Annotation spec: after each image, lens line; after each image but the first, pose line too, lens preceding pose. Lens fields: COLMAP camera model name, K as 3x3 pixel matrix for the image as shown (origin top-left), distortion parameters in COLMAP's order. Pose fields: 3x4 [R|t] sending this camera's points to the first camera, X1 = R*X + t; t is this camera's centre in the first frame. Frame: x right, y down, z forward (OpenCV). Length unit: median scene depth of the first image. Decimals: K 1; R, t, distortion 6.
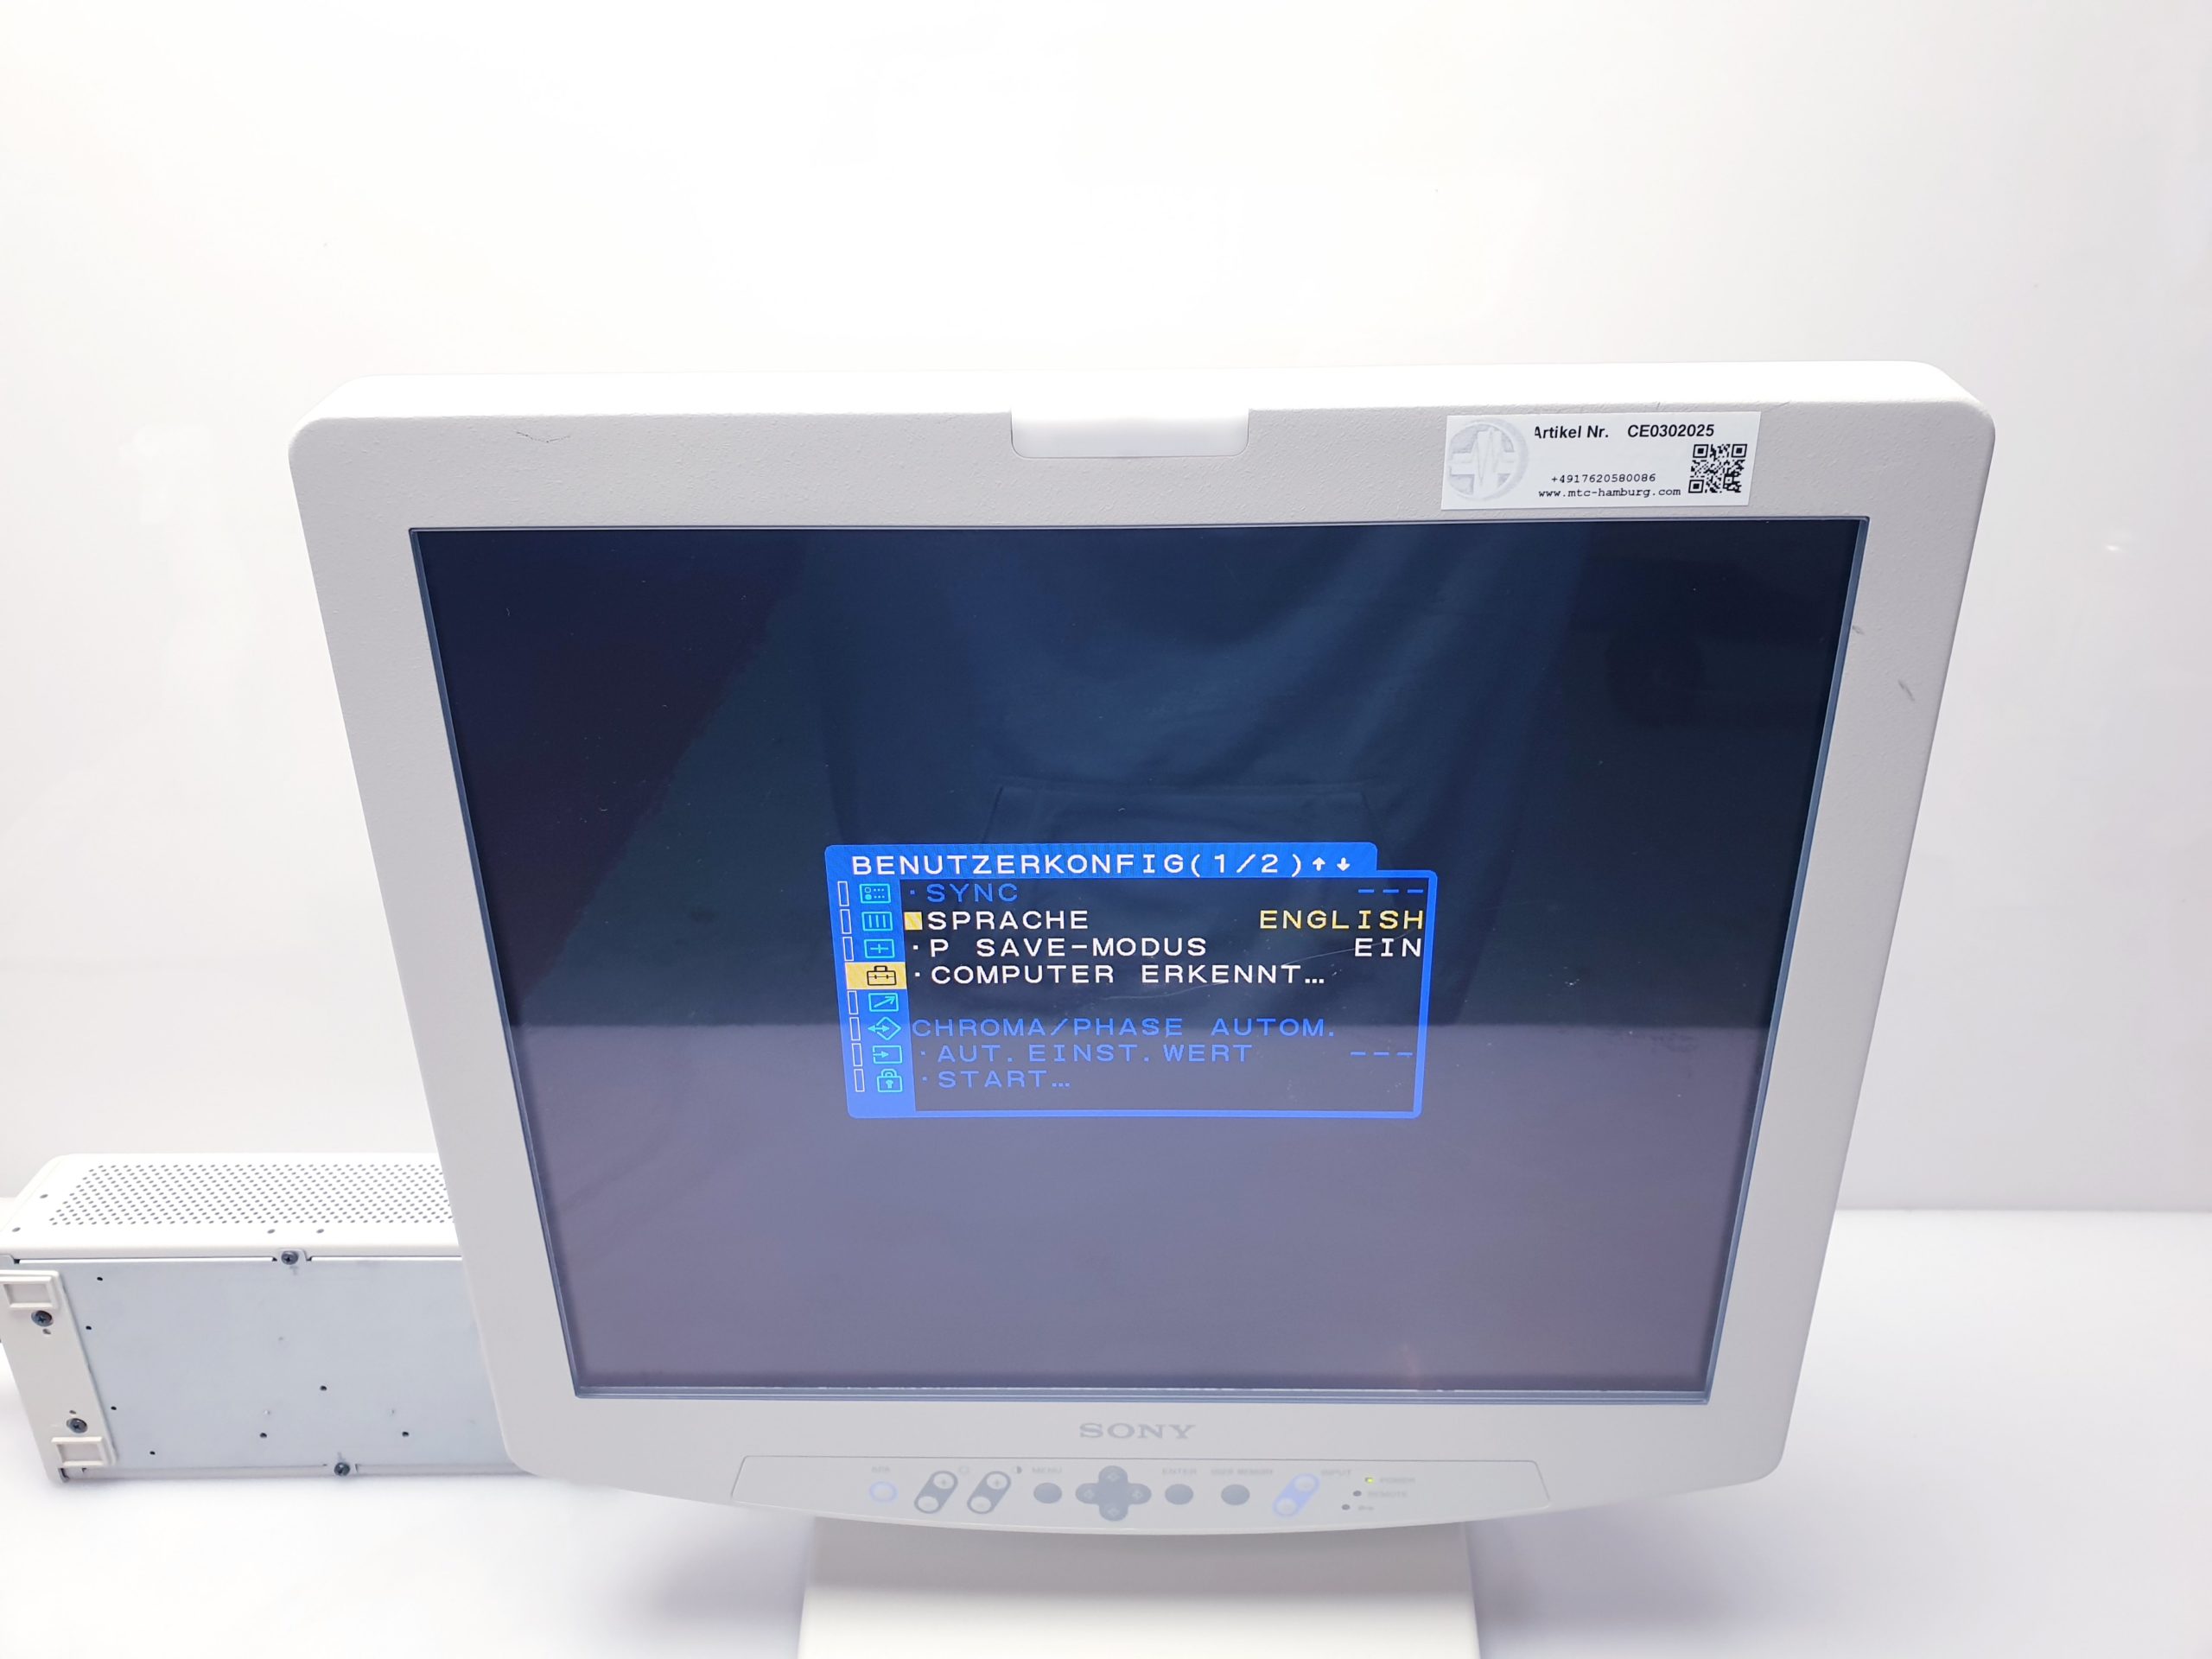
lens RADIAL K [[1649.1, 0, 1105.4], [0, 1649.1, 792.5], [0, 0, 1]] dist [-0.005683, 0.023341]
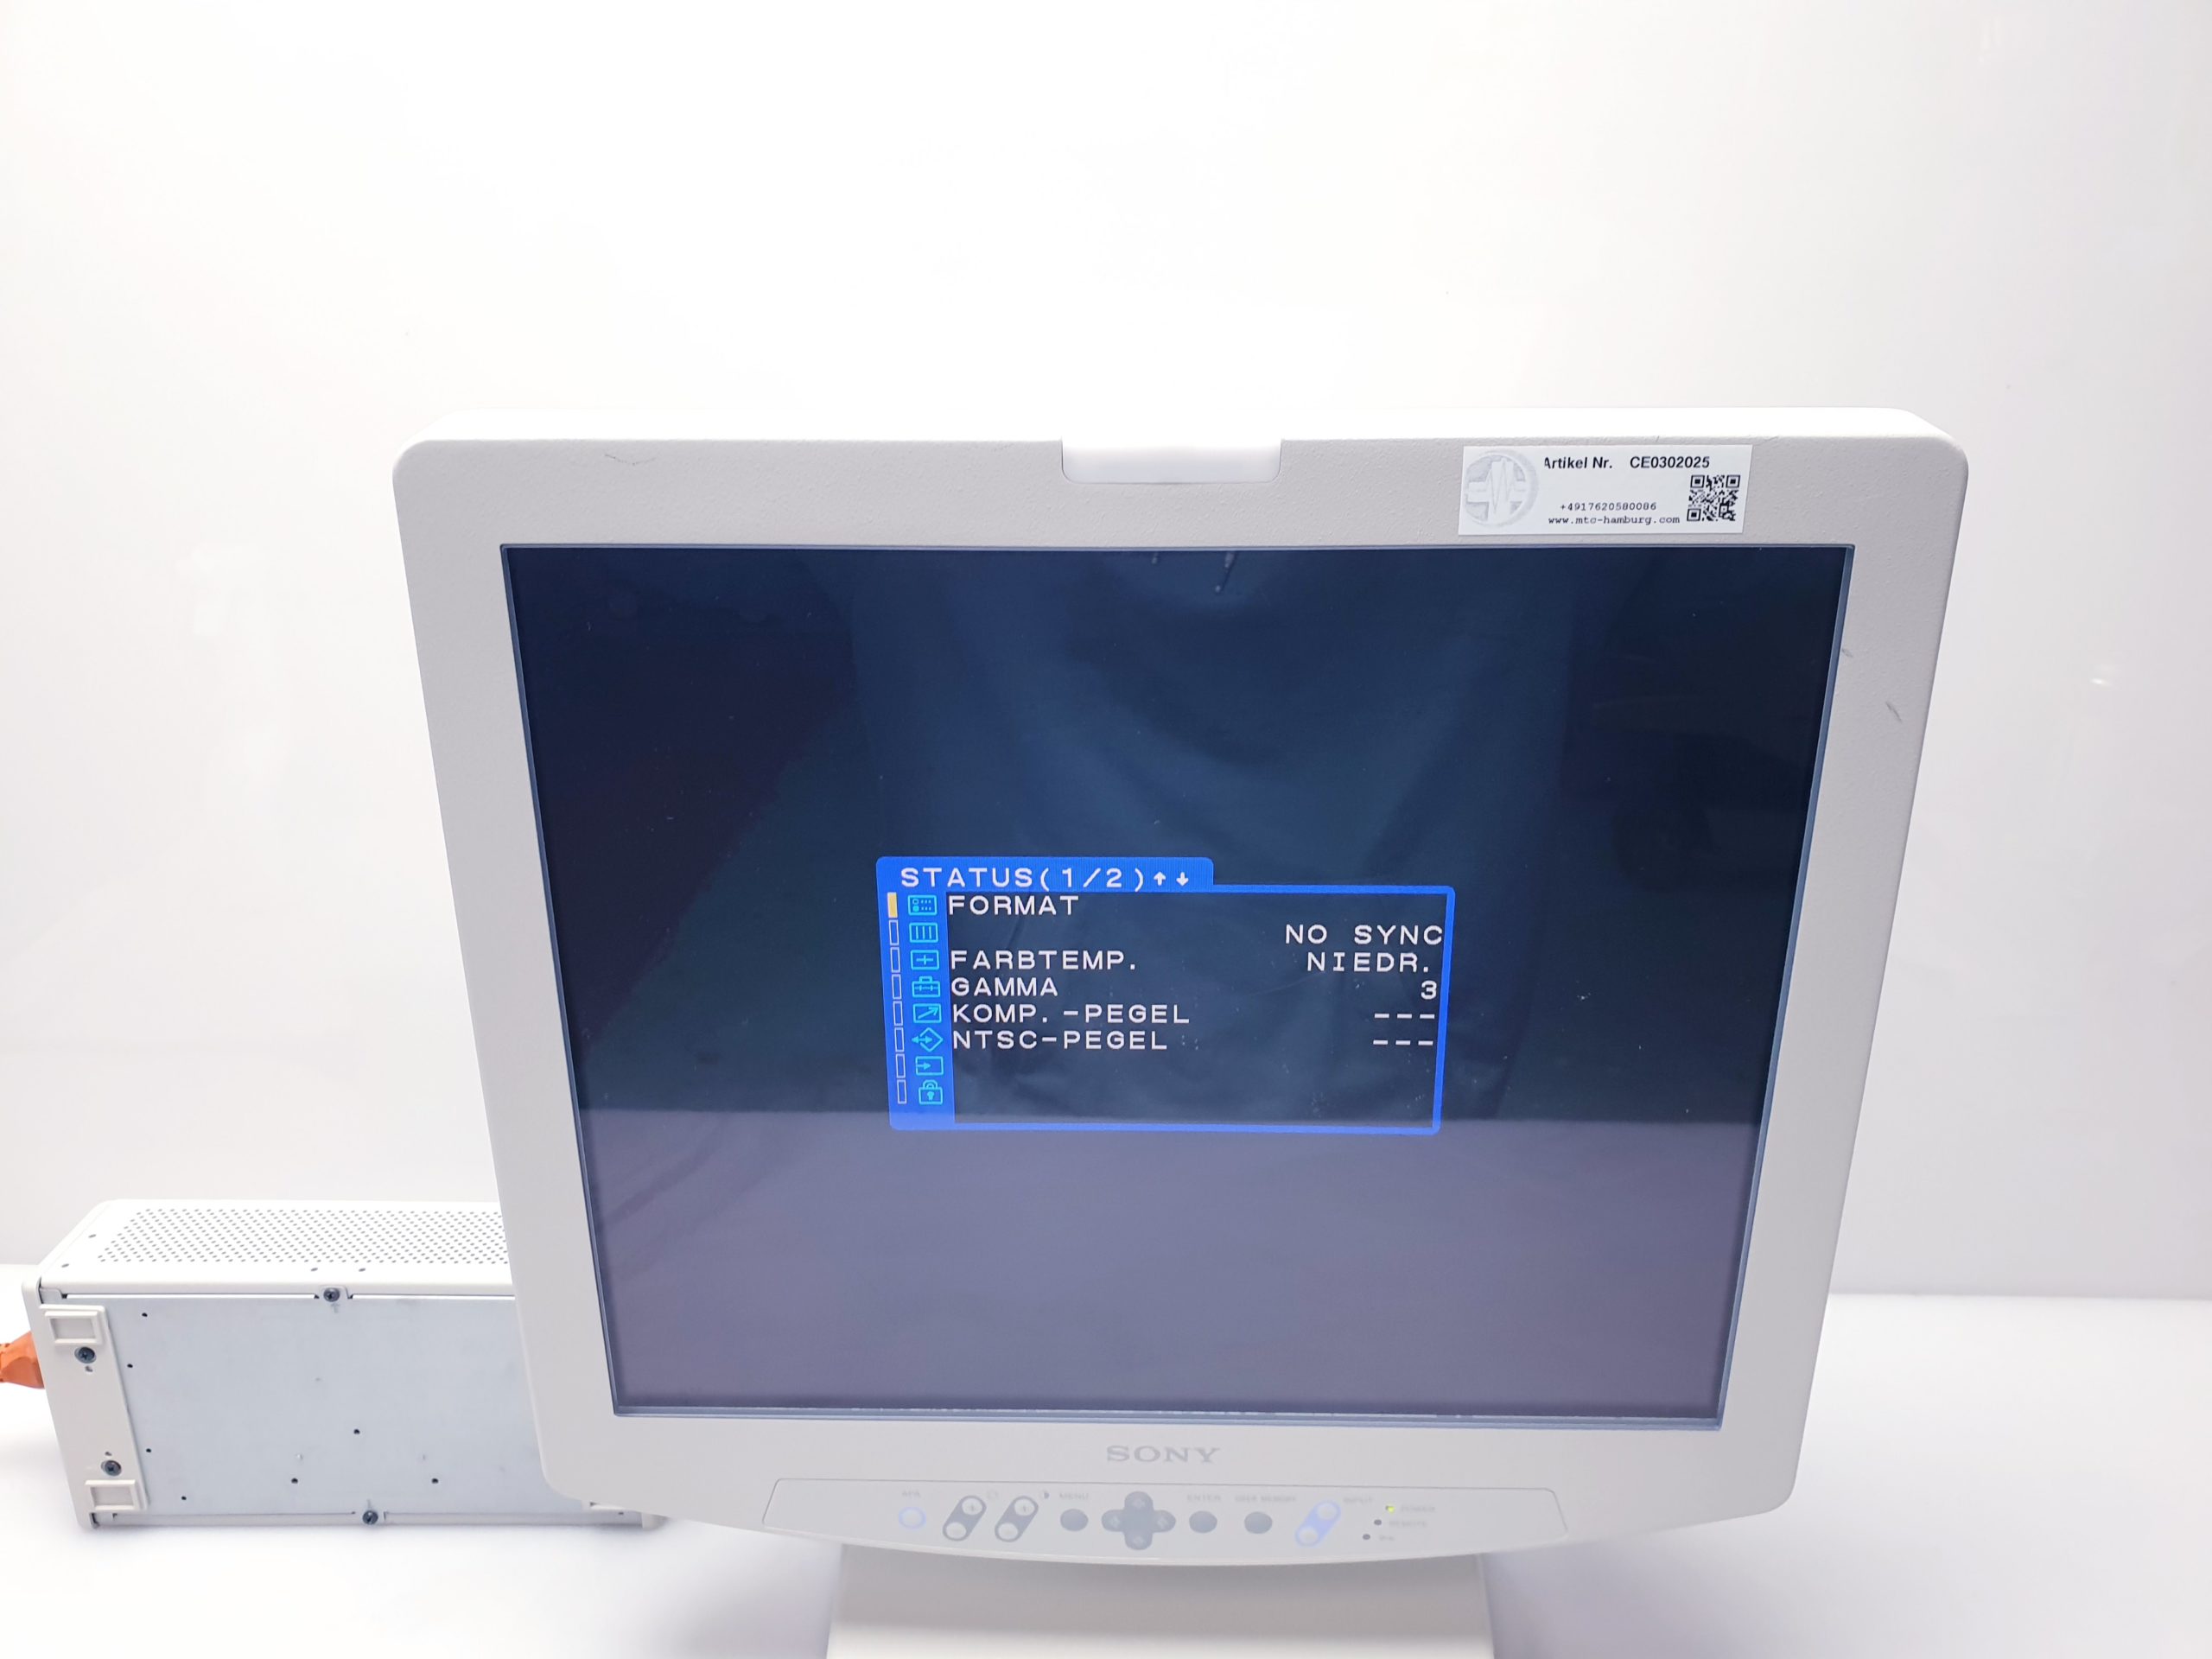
lens RADIAL K [[1649.1, 0, 1113.3], [0, 1649.1, 843.4], [0, 0, 1]] dist [-0.005683, 0.023341]
pose [[0.999948, 0.010004, 0.001899, -0.018431], [-0.009835, 0.997192, -0.074244, 0.091368], [-0.002636, 0.074221, 0.997238, -0.050659]]
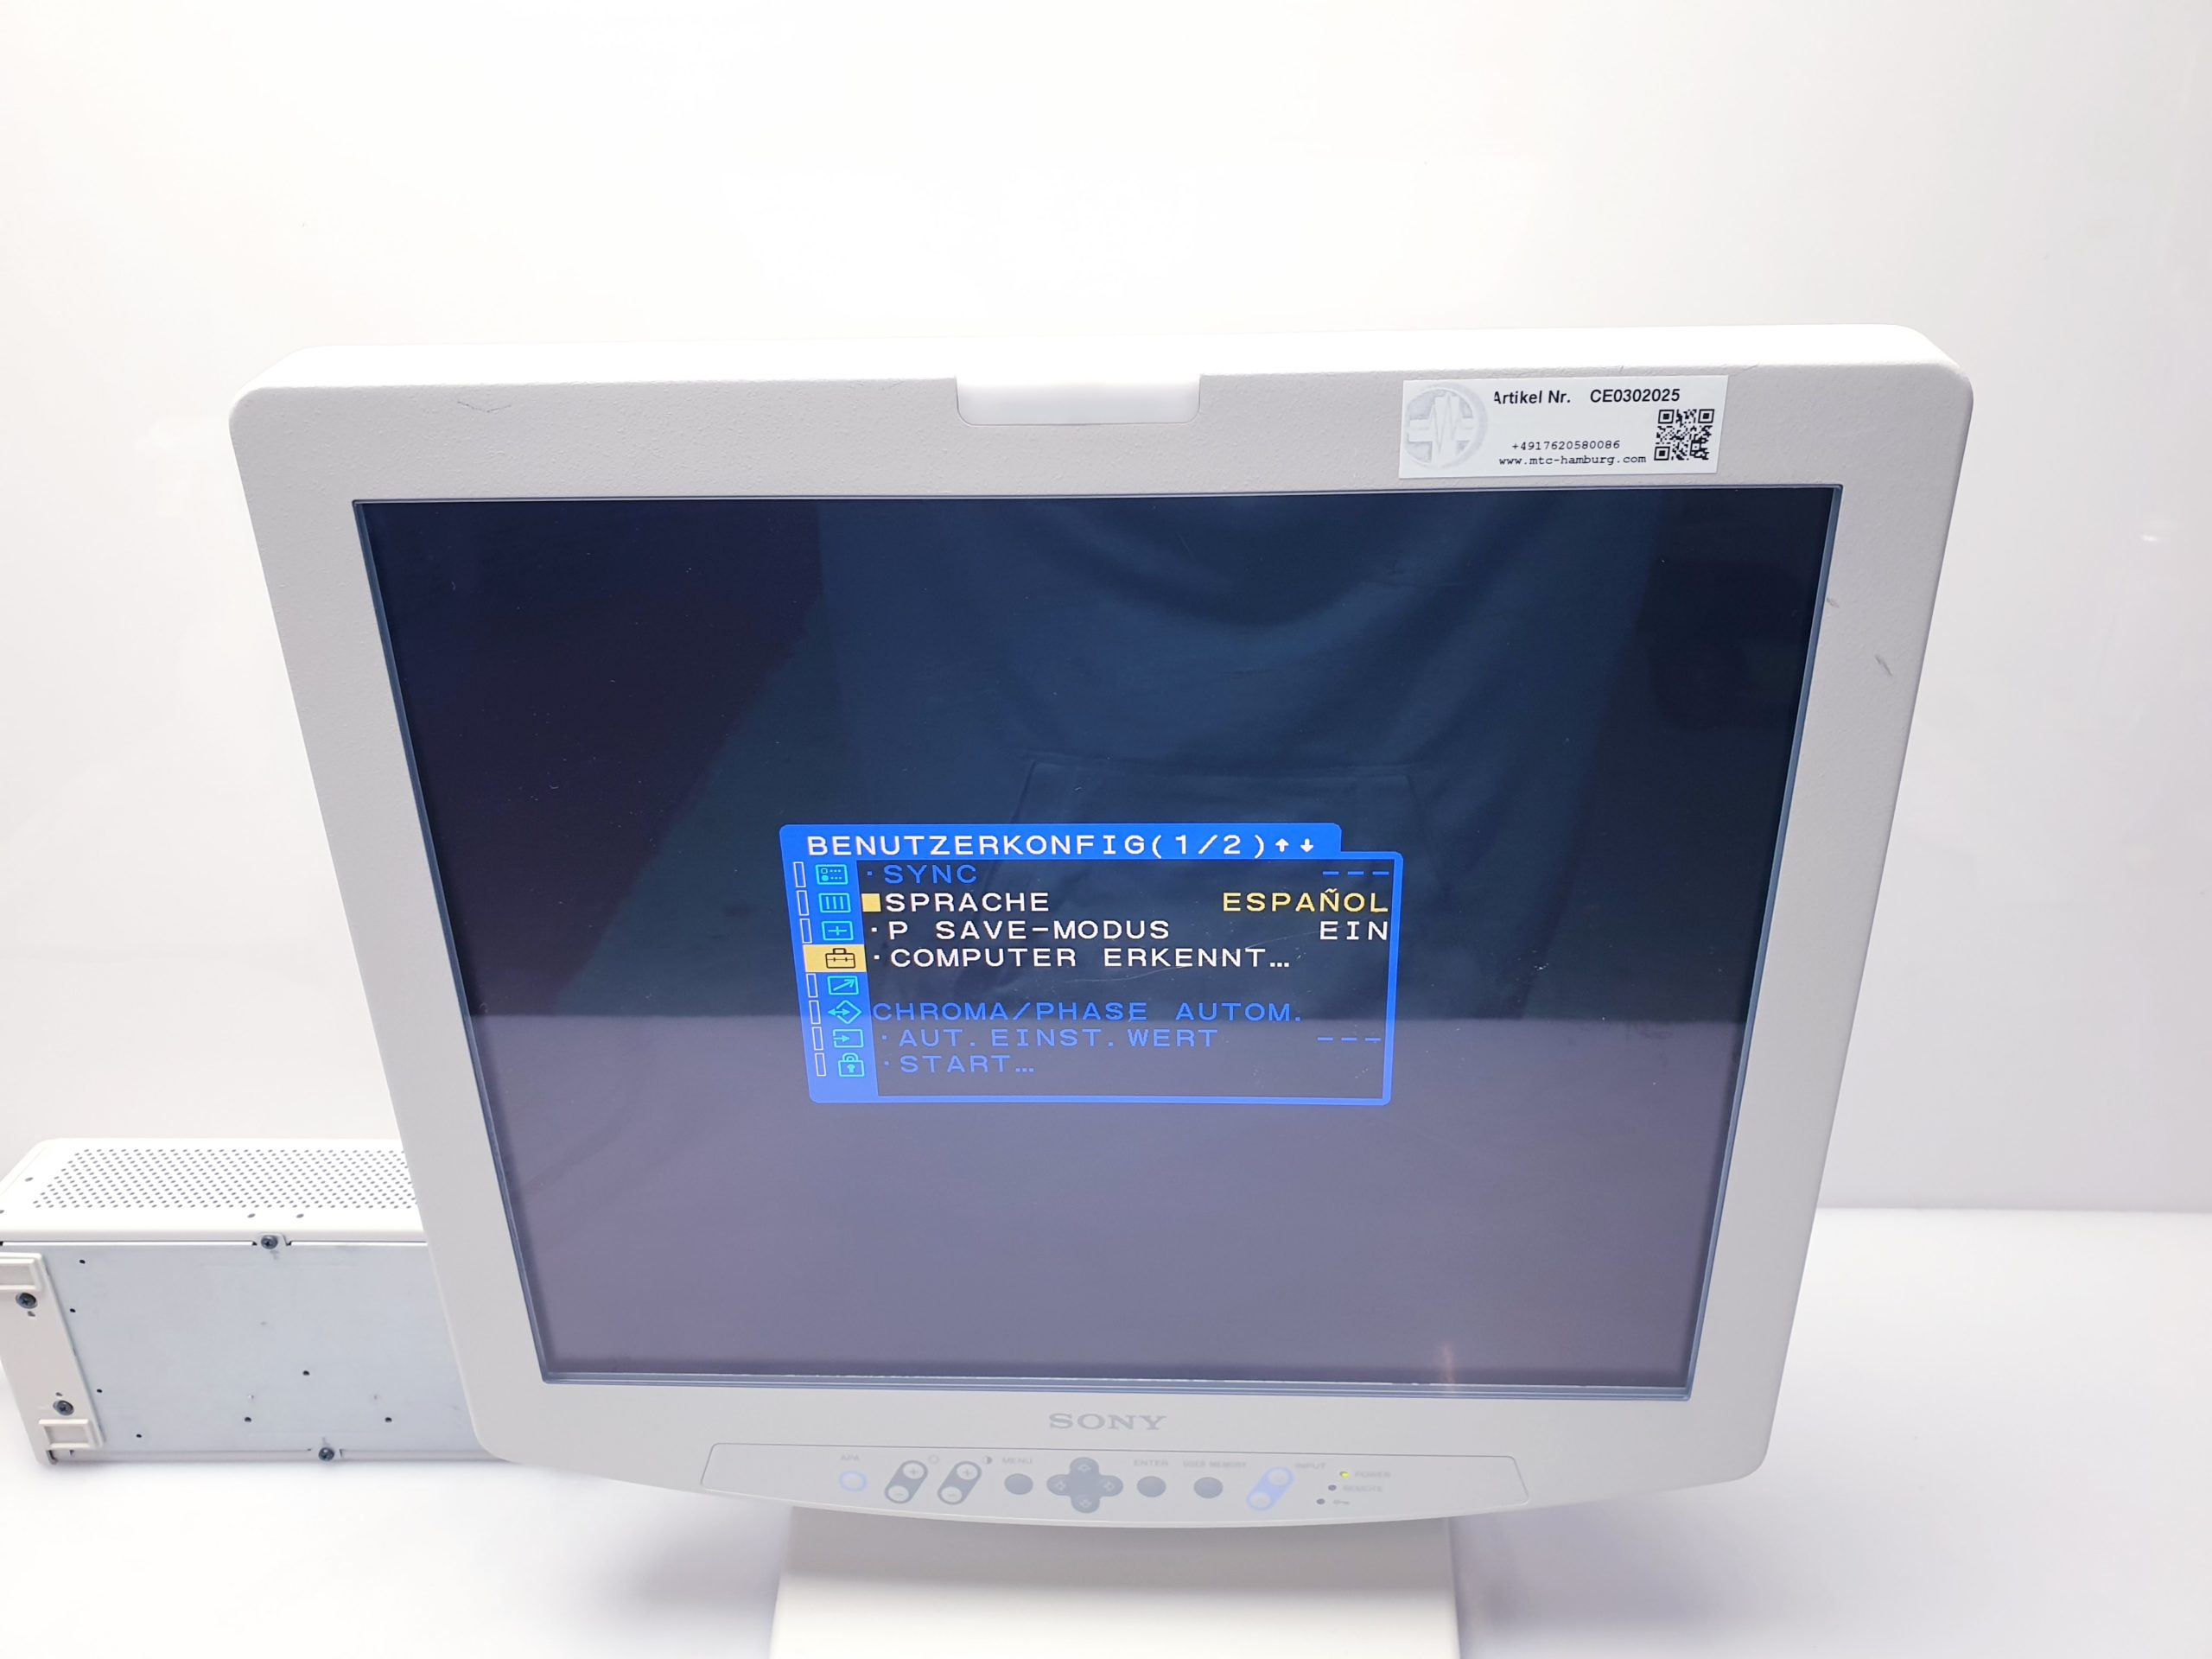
lens RADIAL K [[1649.1, 0, 1112.3], [0, 1649.1, 811.4], [0, 0, 1]] dist [-0.005683, 0.023341]
pose [[0.999773, 0.002172, -0.021216, 0.045058], [-0.001975, 0.999955, 0.009289, 0.013299], [0.021236, -0.009245, 0.999732, 0.017513]]
